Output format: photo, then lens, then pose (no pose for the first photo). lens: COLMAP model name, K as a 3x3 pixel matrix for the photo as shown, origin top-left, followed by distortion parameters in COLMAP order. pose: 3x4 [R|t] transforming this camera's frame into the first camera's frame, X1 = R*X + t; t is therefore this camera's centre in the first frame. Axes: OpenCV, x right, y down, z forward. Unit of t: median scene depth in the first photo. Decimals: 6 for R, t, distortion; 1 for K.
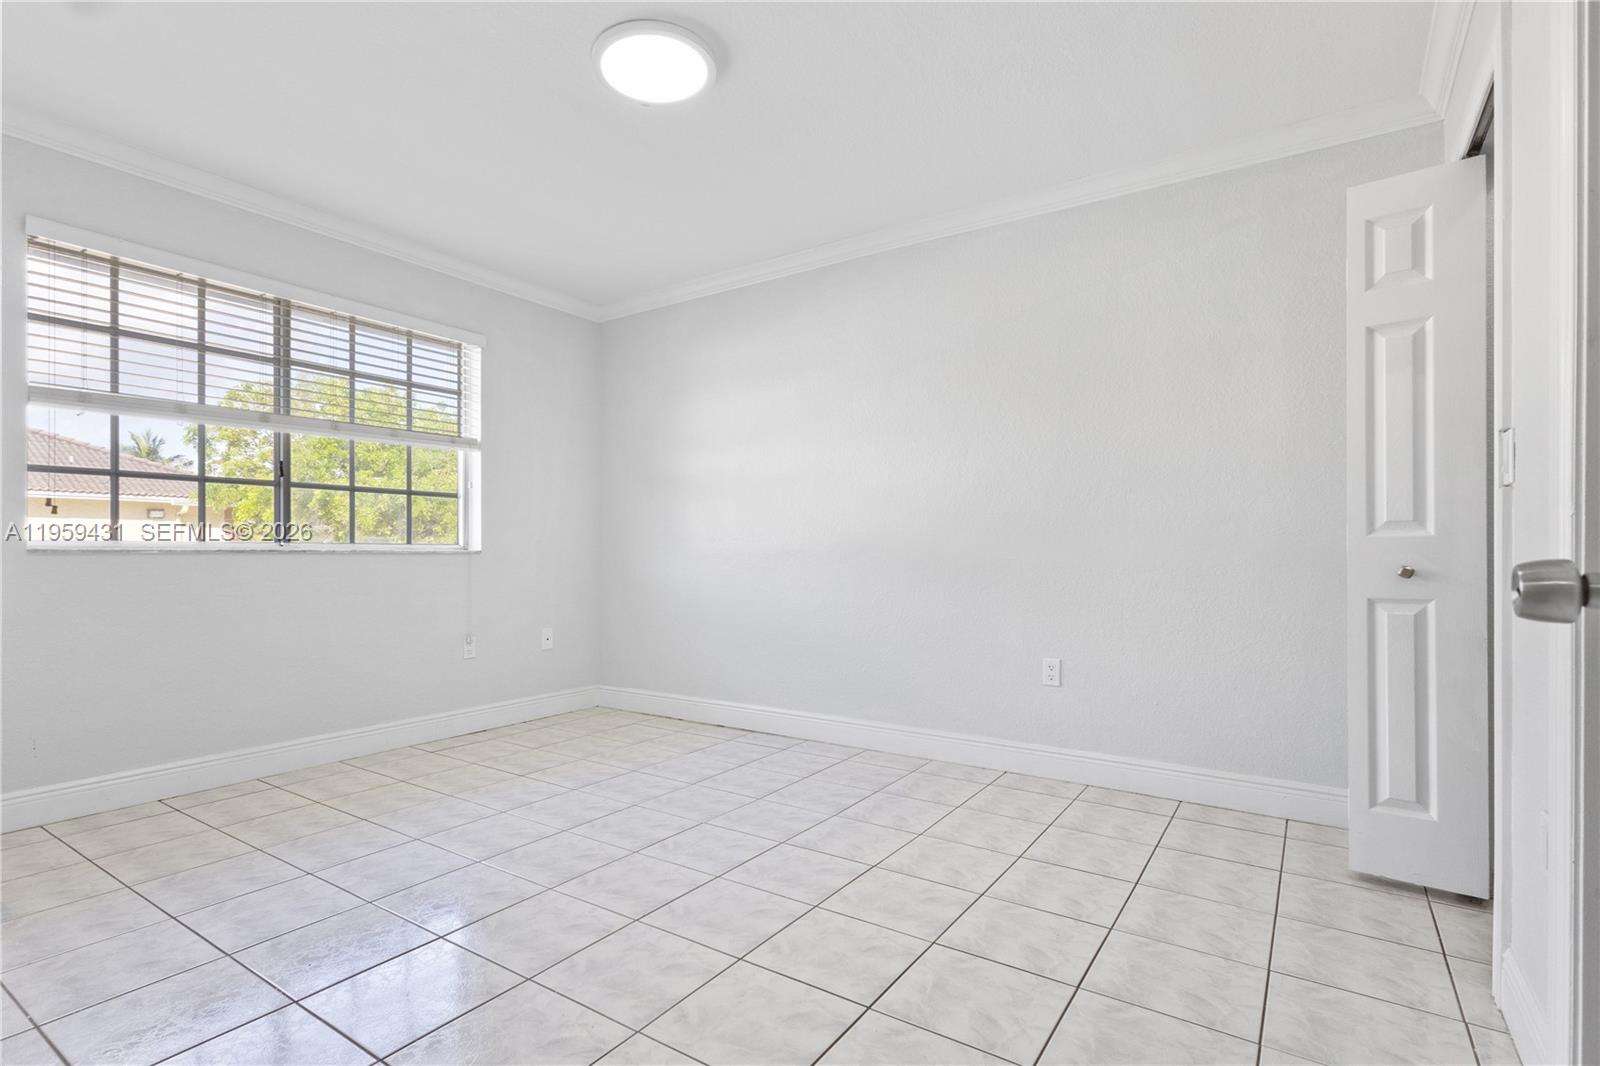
lens RADIAL K [[768.1, 0, 795.7], [0, 768.1, 554.7], [0, 0, 1]] dist [0.006733, 0.000543]
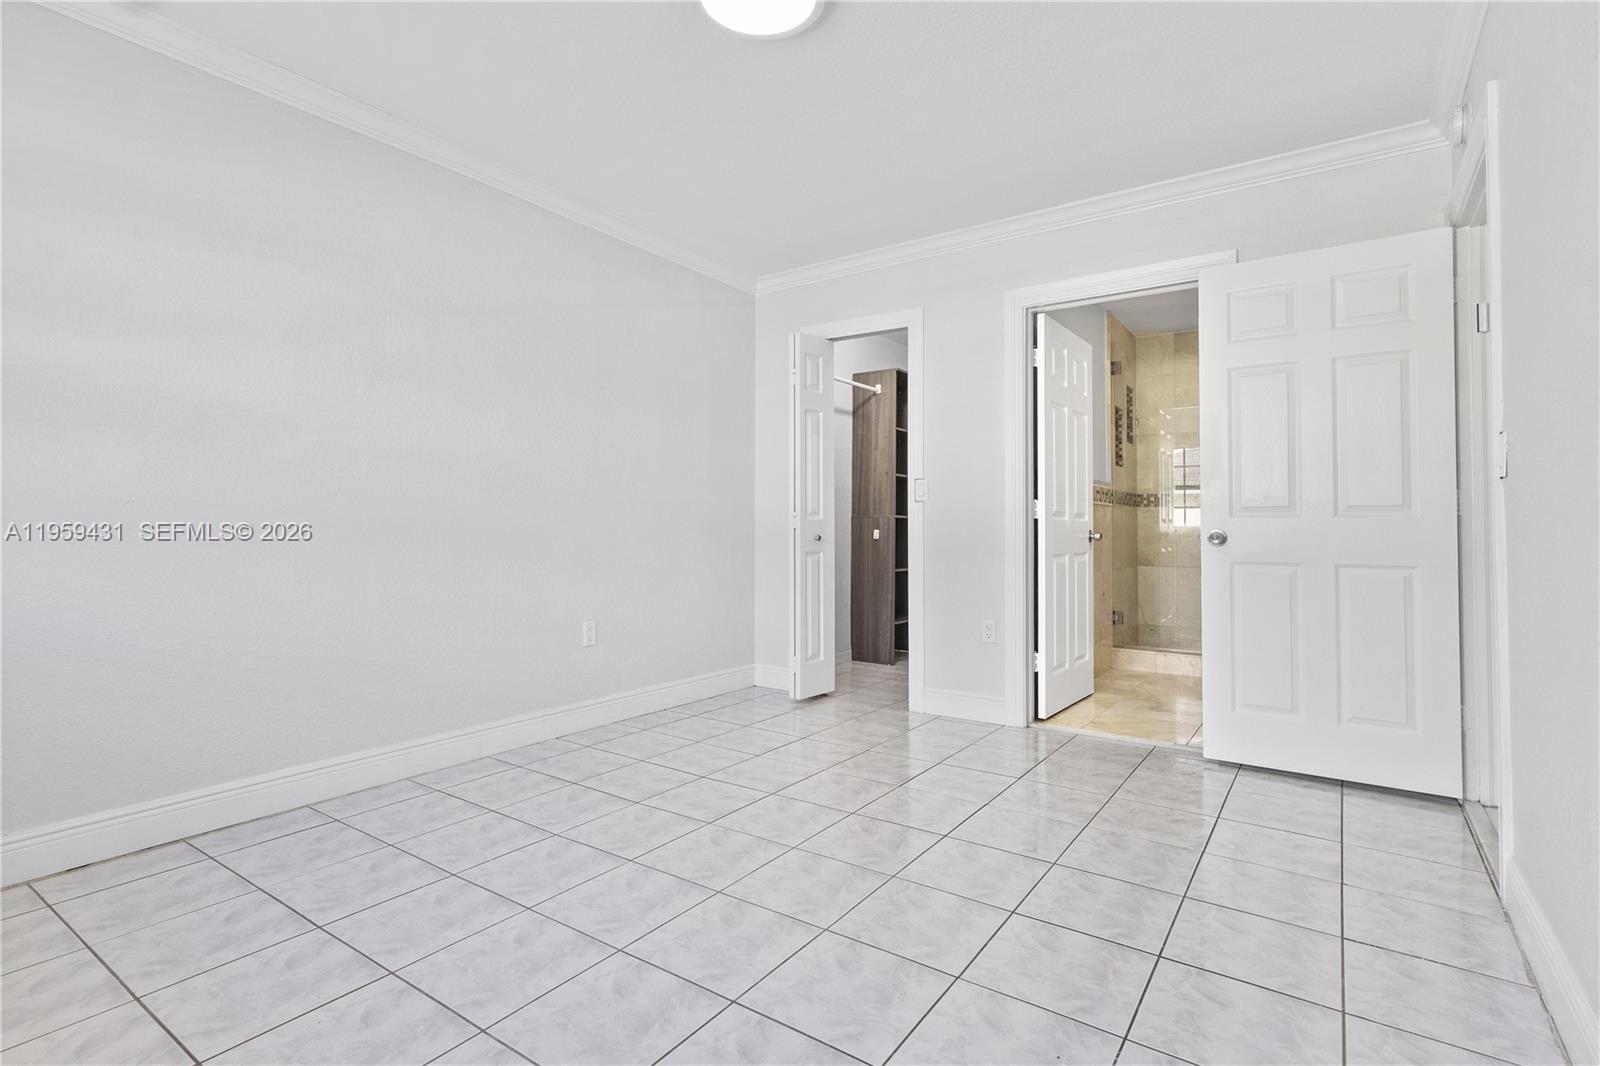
lens RADIAL K [[756.1, 0, 801.7], [0, 756.1, 540.5], [0, 0, 1]] dist [0.009390, 0.000620]
pose [[0.015888, -0.018039, 0.999711, -0.817383], [-0.005002, 0.999823, 0.018120, -0.005298], [-0.999861, -0.005289, 0.015795, 0.721559]]
